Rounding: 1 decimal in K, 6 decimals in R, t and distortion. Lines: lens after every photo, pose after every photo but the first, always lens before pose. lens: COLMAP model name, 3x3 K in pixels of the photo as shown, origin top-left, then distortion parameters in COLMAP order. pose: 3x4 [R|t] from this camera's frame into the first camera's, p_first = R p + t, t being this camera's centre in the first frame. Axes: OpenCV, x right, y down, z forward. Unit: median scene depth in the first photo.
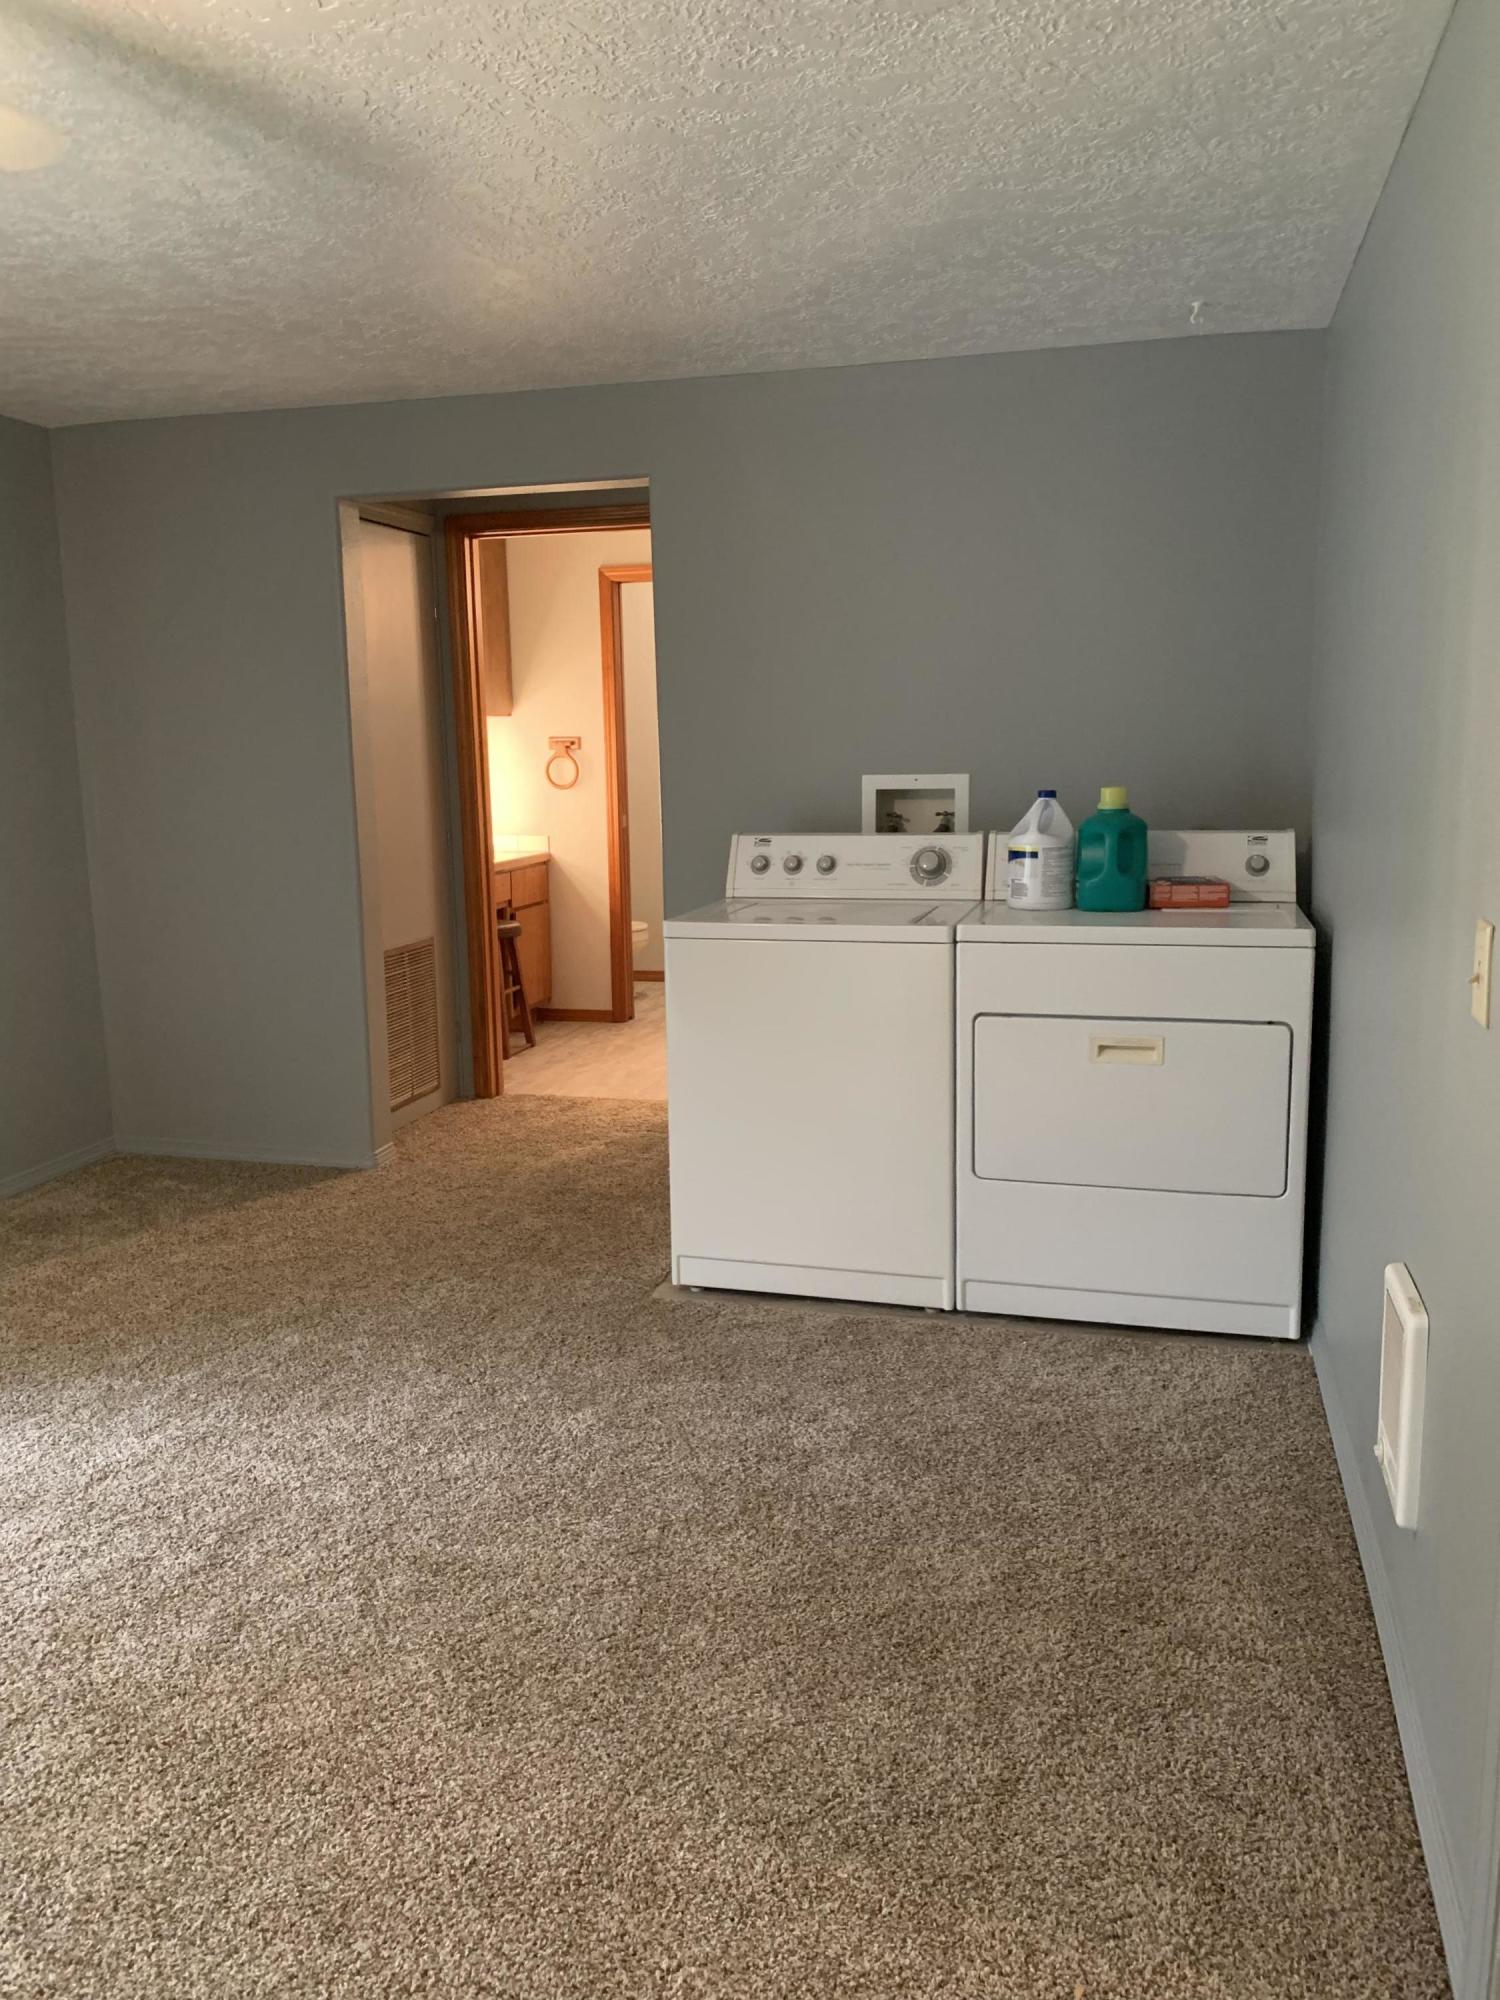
lens RADIAL K [[1577.9, 0, 739.7], [0, 1577.9, 988.5], [0, 0, 1]] dist [0.043944, -0.015791]
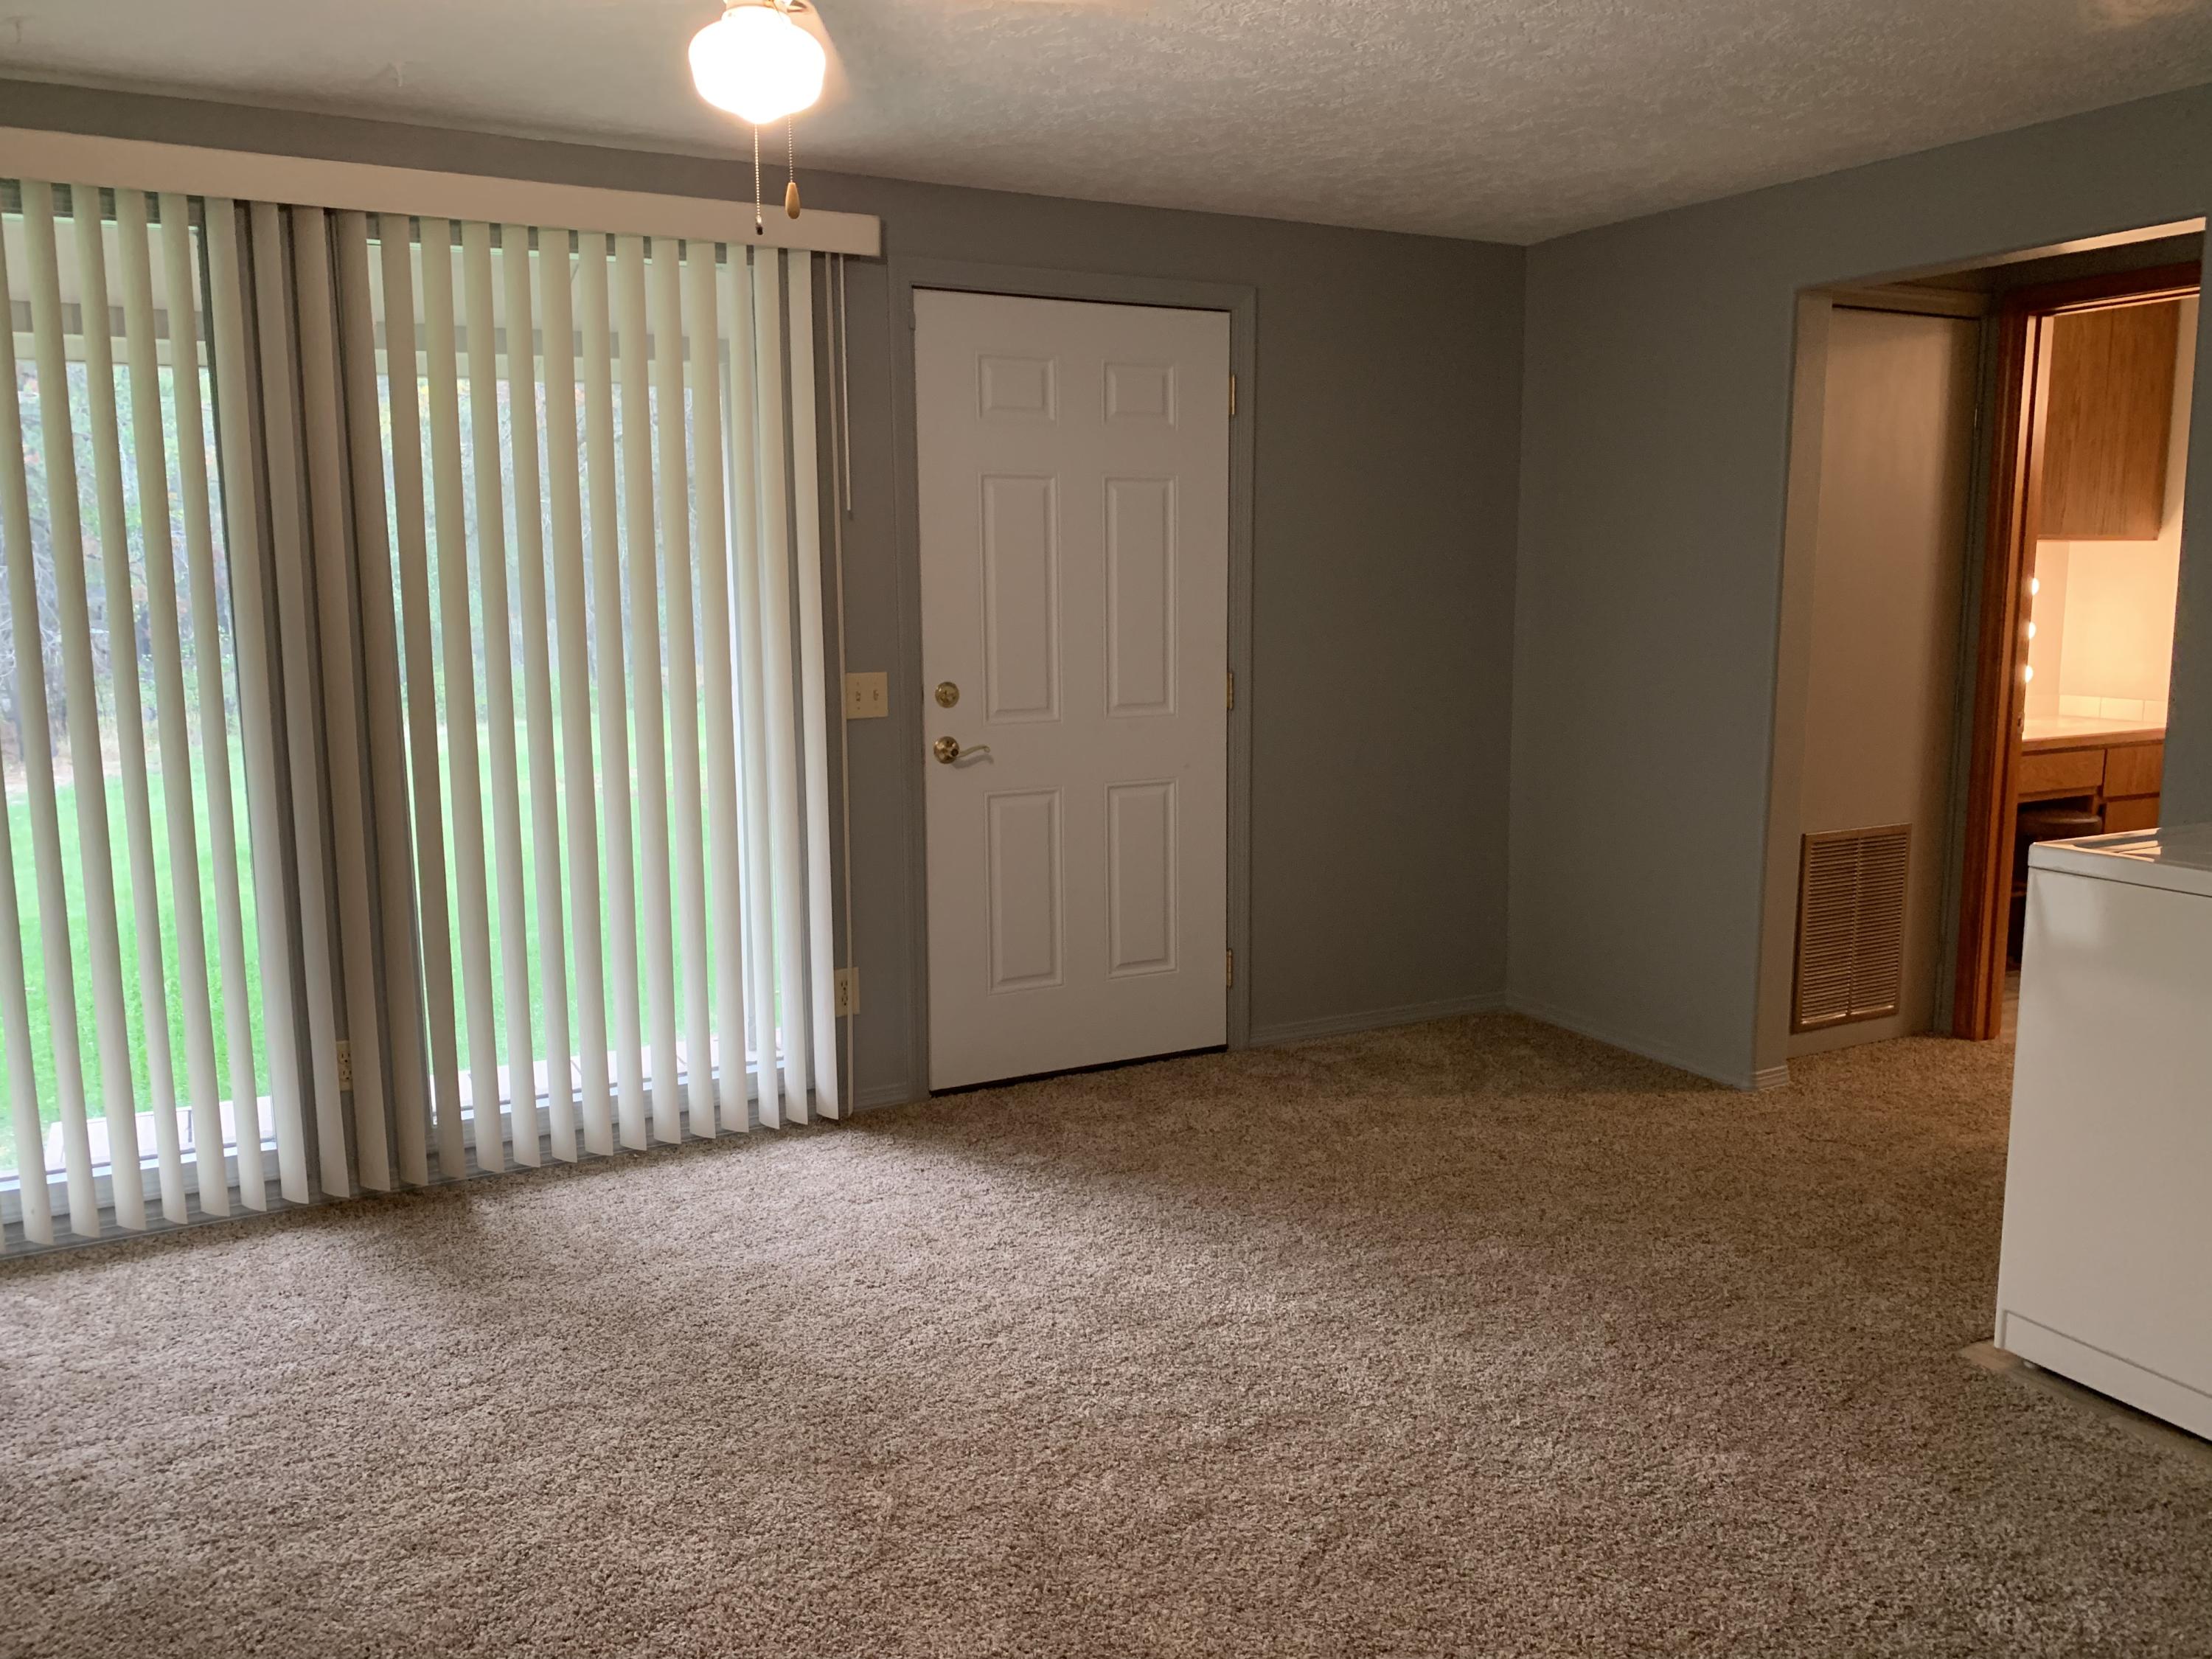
lens RADIAL K [[1745.2, 0, 1103.2], [0, 1745.2, 834.2], [0, 0, 1]] dist [0.043944, -0.015791]
pose [[0.689322, 0.136078, -0.711560, 0.215416], [-0.131143, 0.989412, 0.062170, -0.041186], [0.712486, 0.050461, 0.699870, 0.122141]]
